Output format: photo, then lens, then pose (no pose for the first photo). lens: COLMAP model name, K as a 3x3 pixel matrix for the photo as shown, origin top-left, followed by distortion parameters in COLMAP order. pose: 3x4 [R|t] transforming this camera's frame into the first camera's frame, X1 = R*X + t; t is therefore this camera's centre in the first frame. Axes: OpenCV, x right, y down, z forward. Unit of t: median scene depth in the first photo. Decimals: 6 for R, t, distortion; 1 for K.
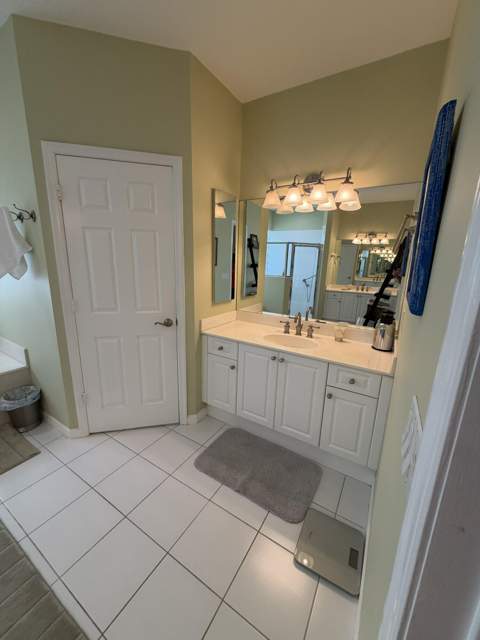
lens RADIAL K [[255.2, 0, 240.3], [0, 255.2, 317.4], [0, 0, 1]] dist [-0.000454, 0.000005]
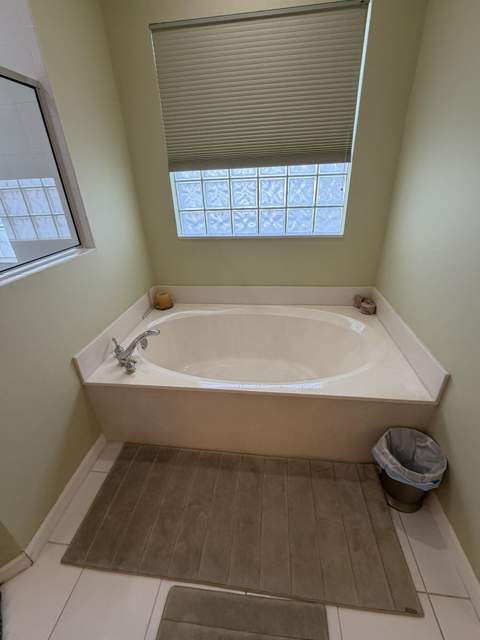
lens RADIAL K [[282.7, 0, 240.0], [0, 282.7, 320.0], [0, 0, 1]] dist [-0.000330, -0.000174]
pose [[0.412576, 0.367796, -0.833371, -0.664524], [-0.158205, 0.929892, 0.332072, -0.105707], [0.897080, -0.005161, 0.441838, 0.442982]]
